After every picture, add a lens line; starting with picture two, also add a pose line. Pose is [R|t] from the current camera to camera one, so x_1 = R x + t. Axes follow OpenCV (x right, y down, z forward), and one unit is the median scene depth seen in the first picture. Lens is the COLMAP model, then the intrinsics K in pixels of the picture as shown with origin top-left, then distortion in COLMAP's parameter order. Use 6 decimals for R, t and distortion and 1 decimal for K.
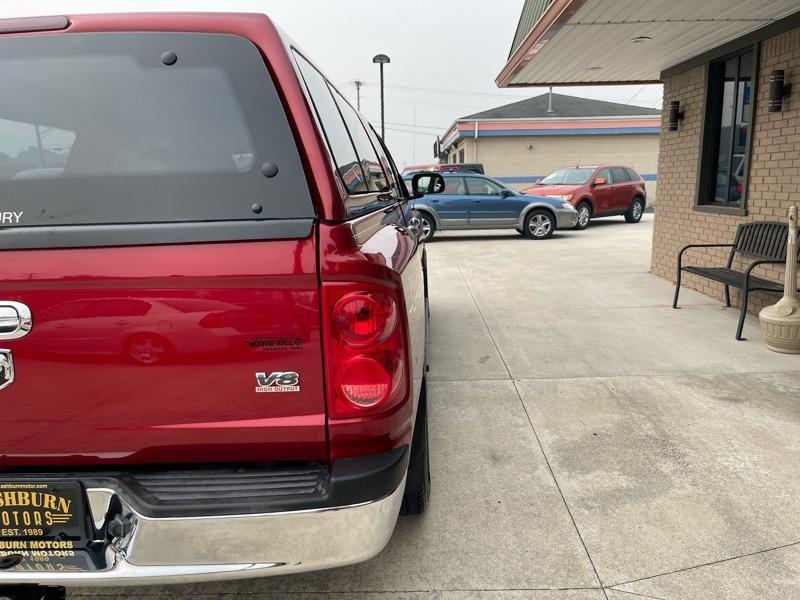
lens RADIAL K [[603.5, 0, 406.6], [0, 603.5, 302.4], [0, 0, 1]] dist [0.072181, -0.097103]
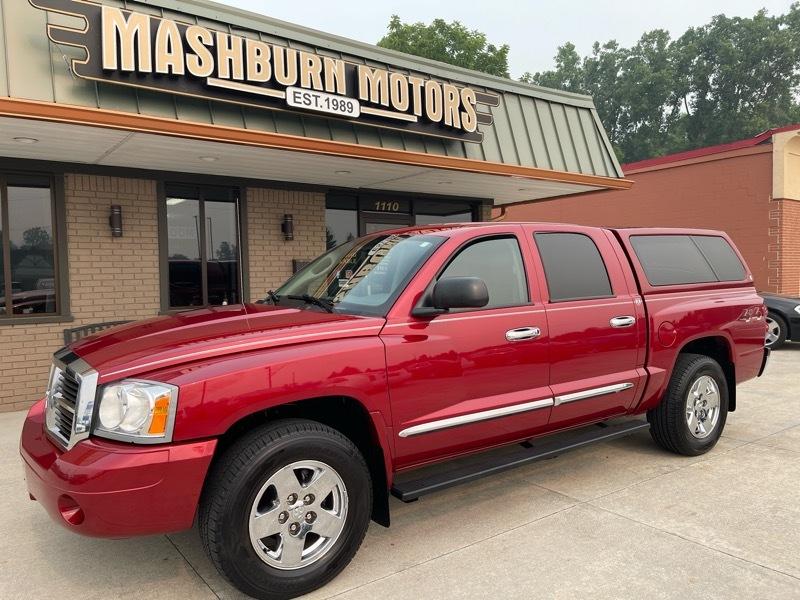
lens RADIAL K [[603.5, 0, 396.3], [0, 603.5, 303.1], [0, 0, 1]] dist [0.072181, -0.097103]
pose [[-0.607135, -0.008296, 0.794555, -1.114027], [0.183961, 0.971311, 0.150710, -0.376704], [-0.773011, 0.237669, -0.588191, 1.921661]]
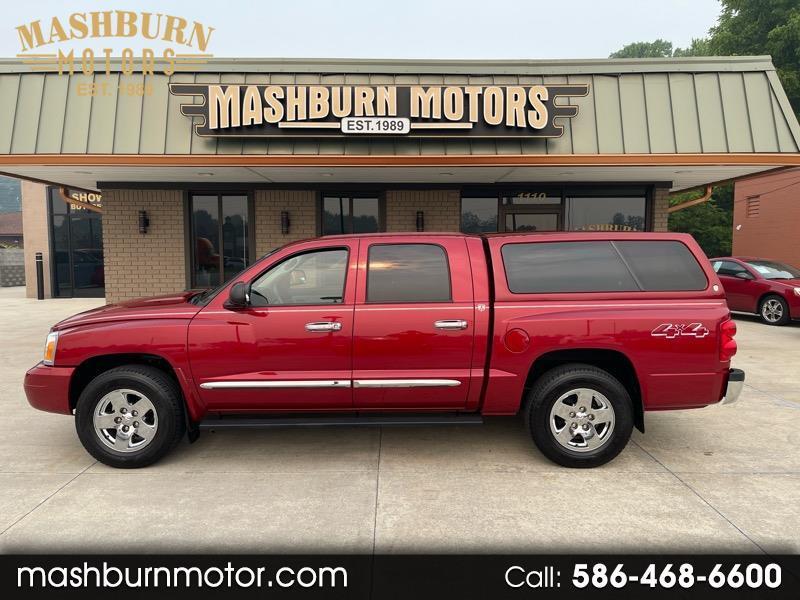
lens RADIAL K [[603.5, 0, 399.5], [0, 603.5, 299.2], [0, 0, 1]] dist [0.072181, -0.097103]
pose [[-0.023151, -0.060908, 0.997875, -1.698418], [0.198818, 0.977925, 0.064302, -0.248587], [-0.979763, 0.199884, -0.010530, 1.053610]]
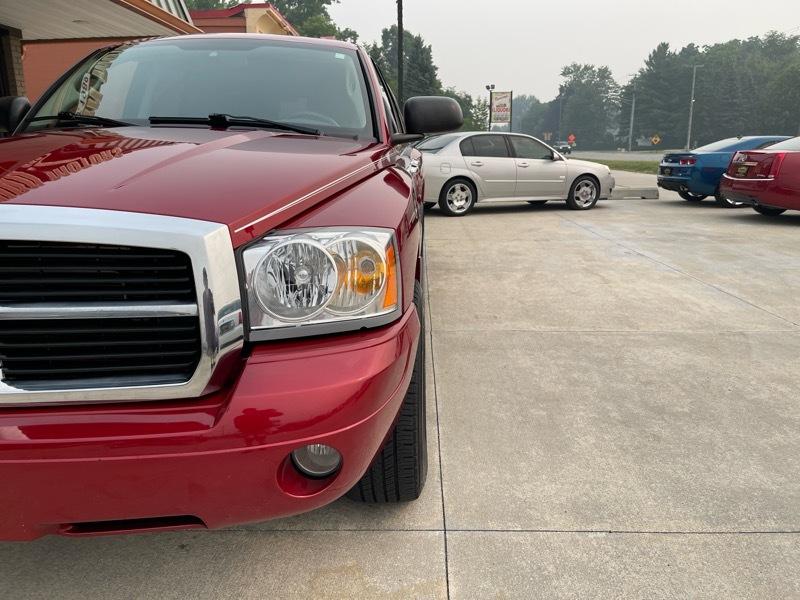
lens RADIAL K [[603.5, 0, 407.8], [0, 603.5, 309.8], [0, 0, 1]] dist [0.072181, -0.097103]
pose [[-0.999481, 0.032061, -0.003230, -0.448480], [0.027341, 0.896832, 0.441526, -0.363263], [0.017053, 0.441209, -0.897242, 2.130217]]
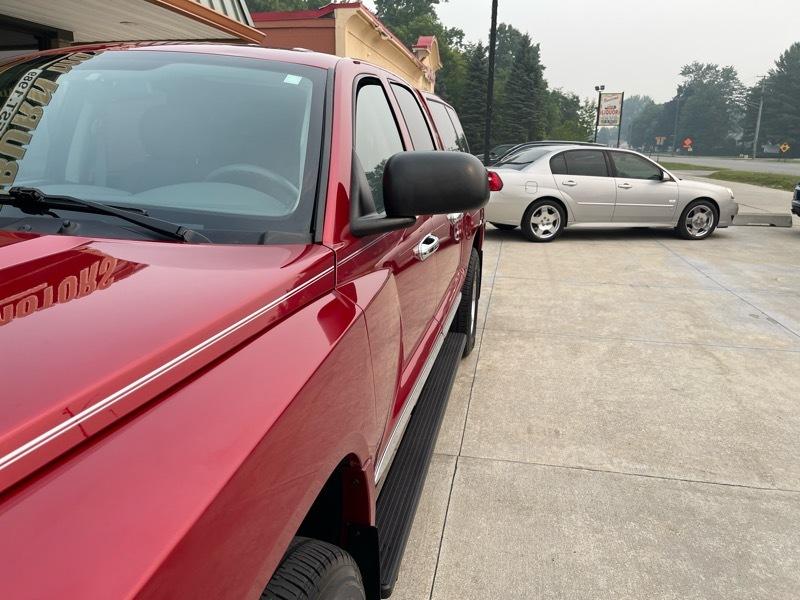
lens RADIAL K [[603.5, 0, 405.3], [0, 603.5, 310.0], [0, 0, 1]] dist [0.072181, -0.097103]
pose [[-0.988135, -0.031887, 0.150241, -0.537757], [0.037639, 0.898107, 0.438164, -0.356731], [-0.148904, 0.438620, -0.886251, 1.779746]]
